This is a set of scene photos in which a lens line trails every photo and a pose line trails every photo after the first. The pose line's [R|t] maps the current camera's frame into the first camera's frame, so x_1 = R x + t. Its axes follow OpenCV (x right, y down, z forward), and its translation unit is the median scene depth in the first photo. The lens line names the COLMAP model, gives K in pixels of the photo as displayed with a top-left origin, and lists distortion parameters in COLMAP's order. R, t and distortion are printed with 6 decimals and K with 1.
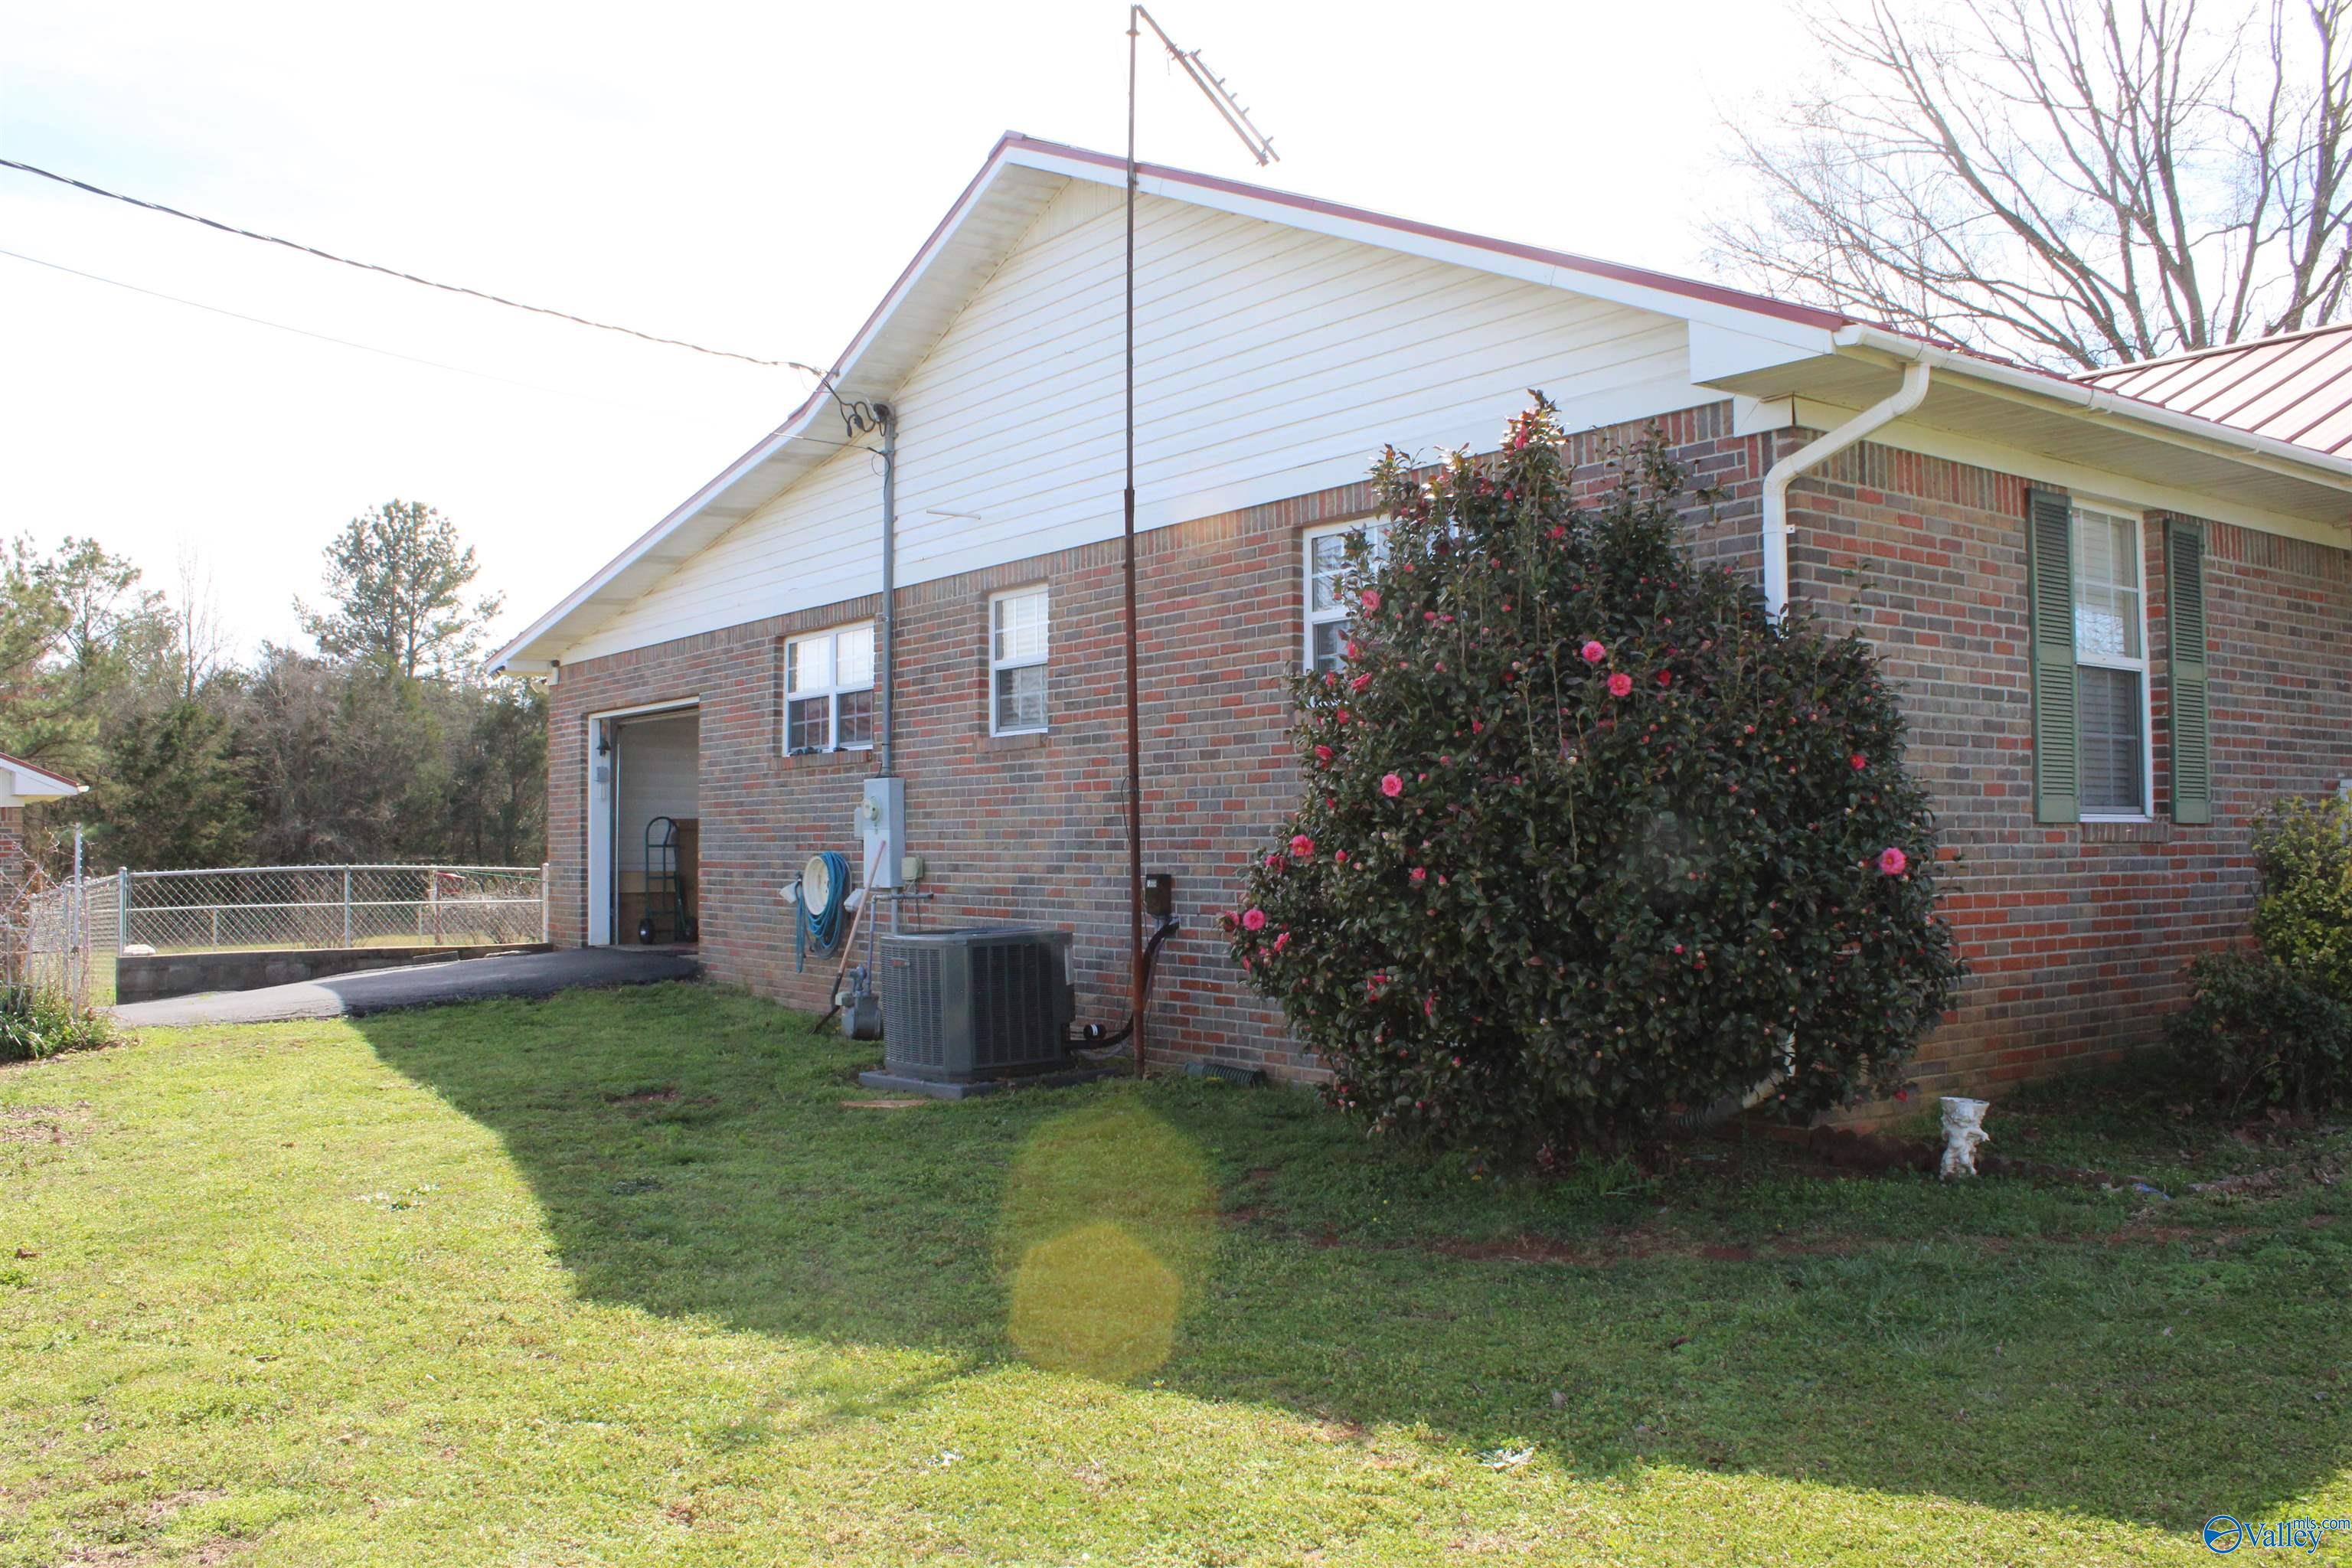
lens RADIAL K [[2050.7, 0, 1149.9], [0, 2050.7, 786.3], [0, 0, 1]] dist [-0.157537, 0.168430]
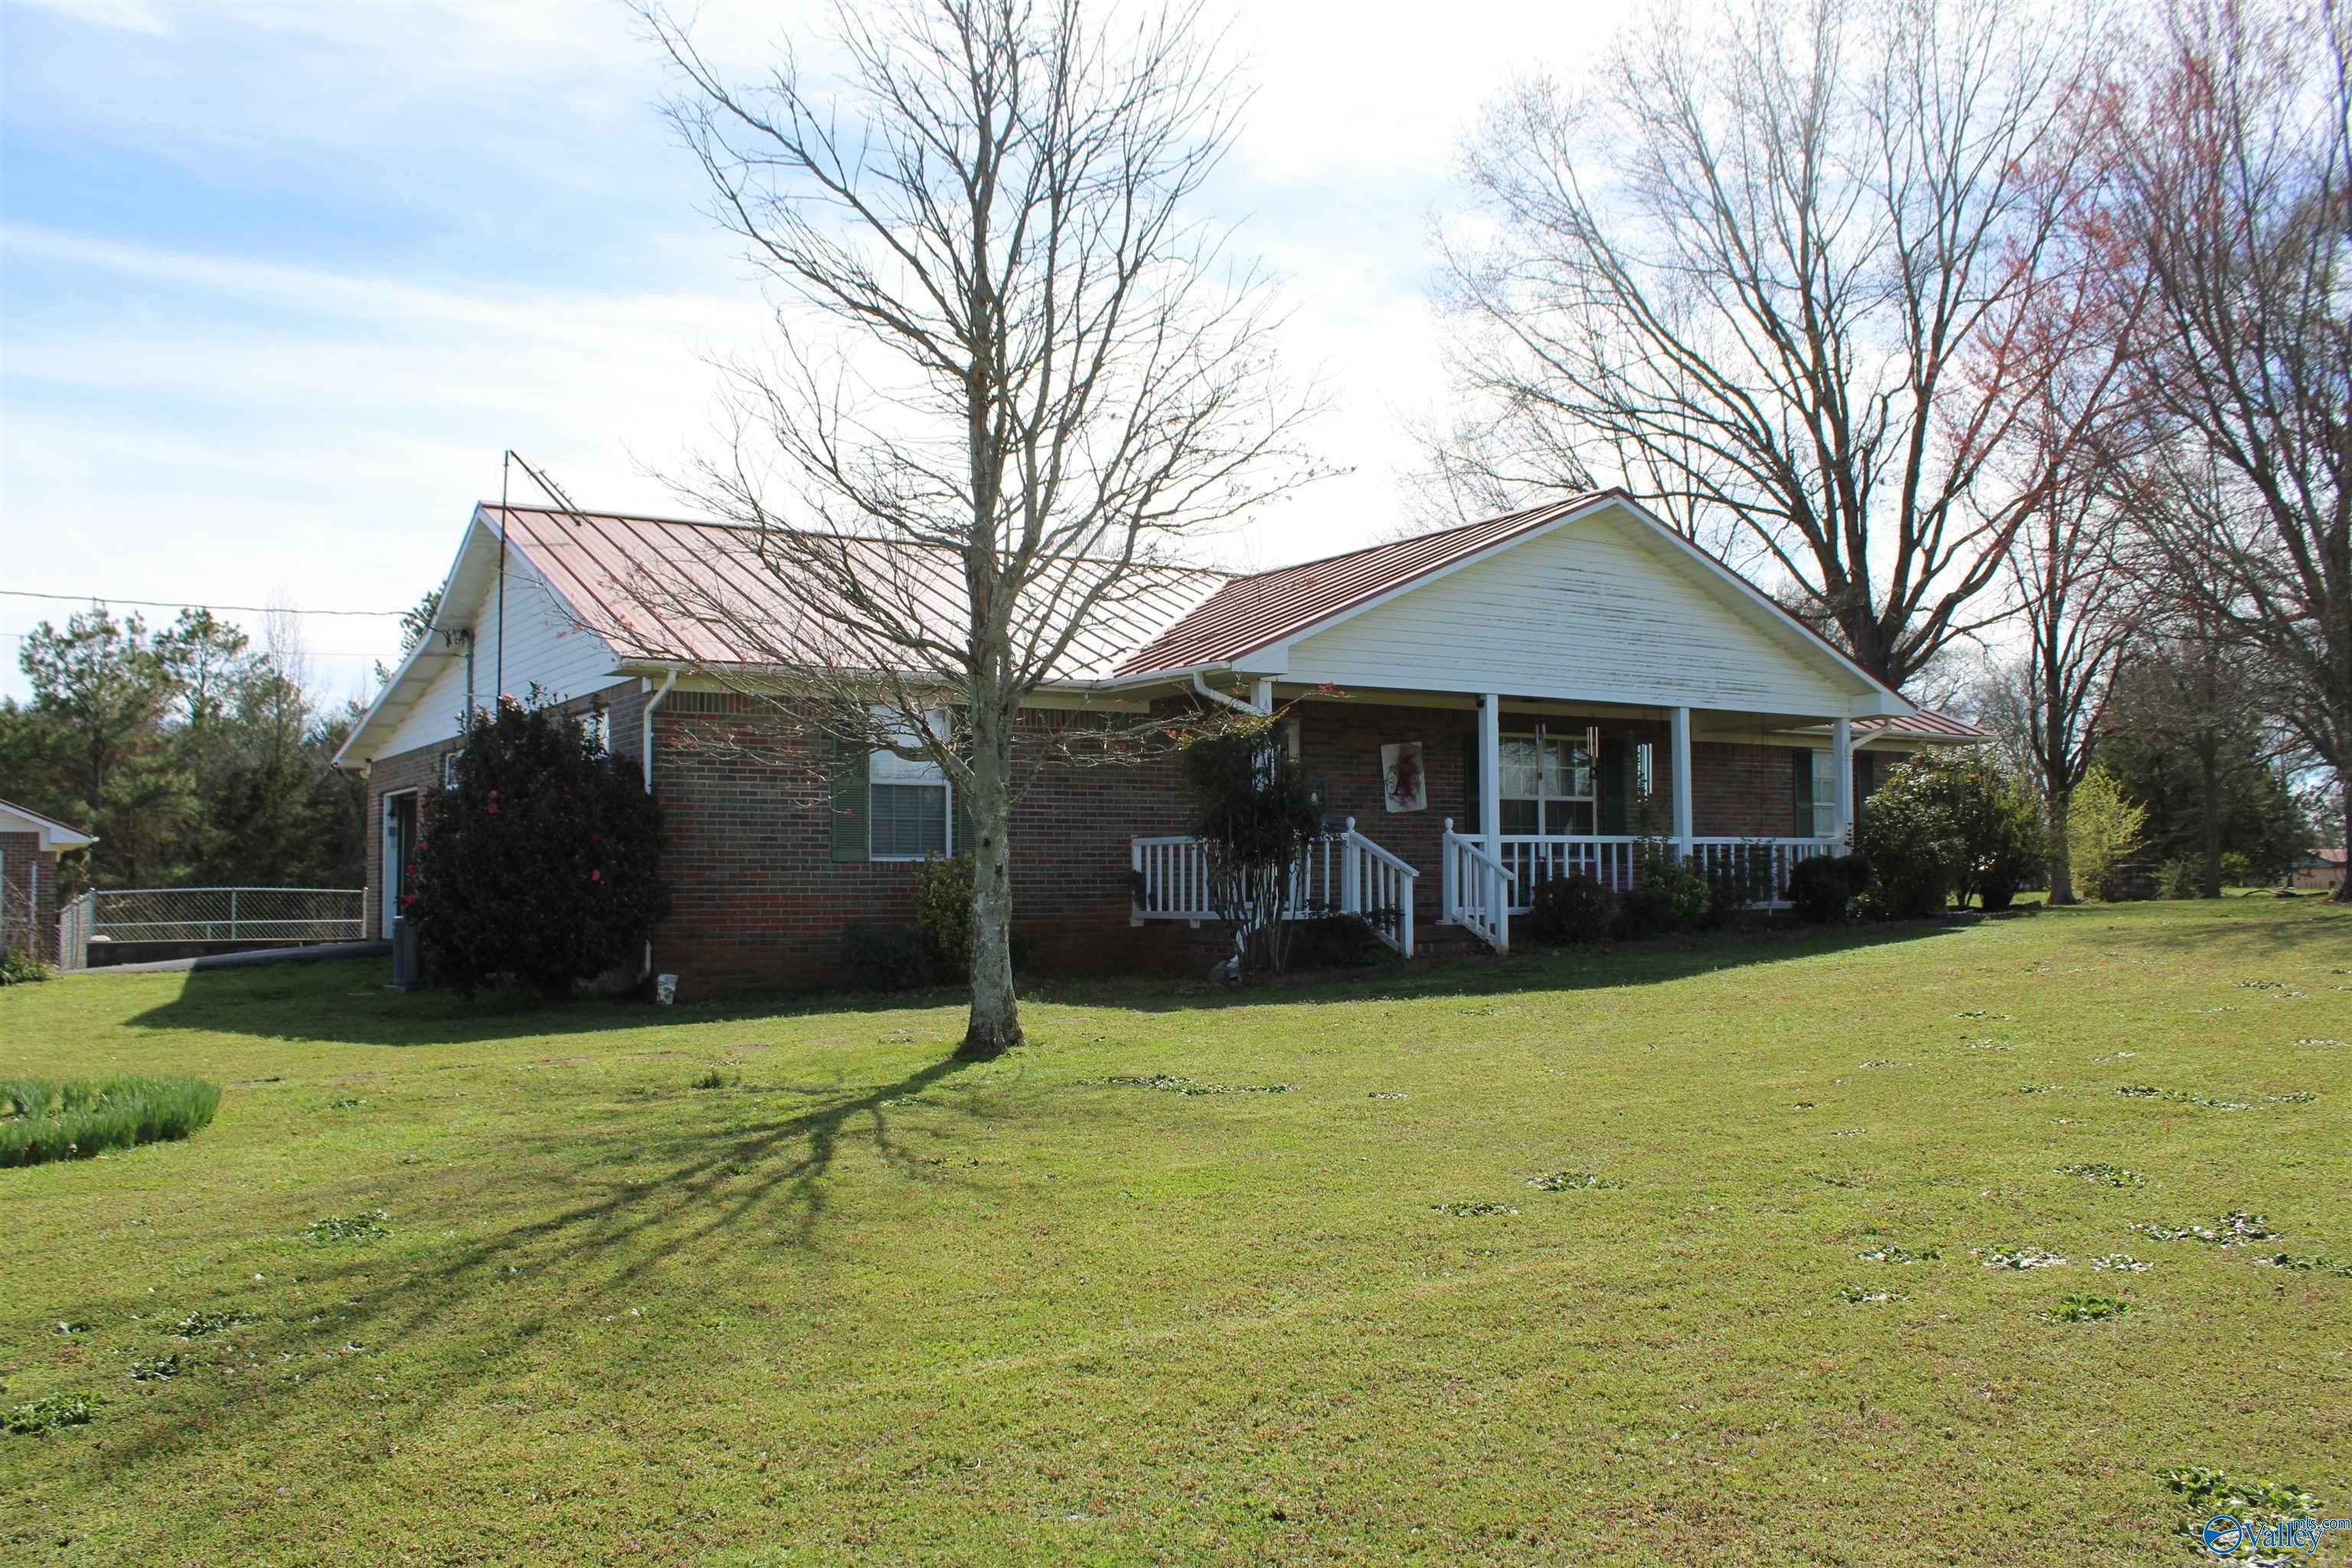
lens RADIAL K [[2050.7, 0, 1149.9], [0, 2050.7, 786.3], [0, 0, 1]] dist [-0.157537, 0.168430]
pose [[0.998066, -0.005038, -0.061951, 0.093266], [0.003833, 0.999801, -0.019557, -0.001759], [0.062037, 0.019282, 0.997888, -0.118372]]
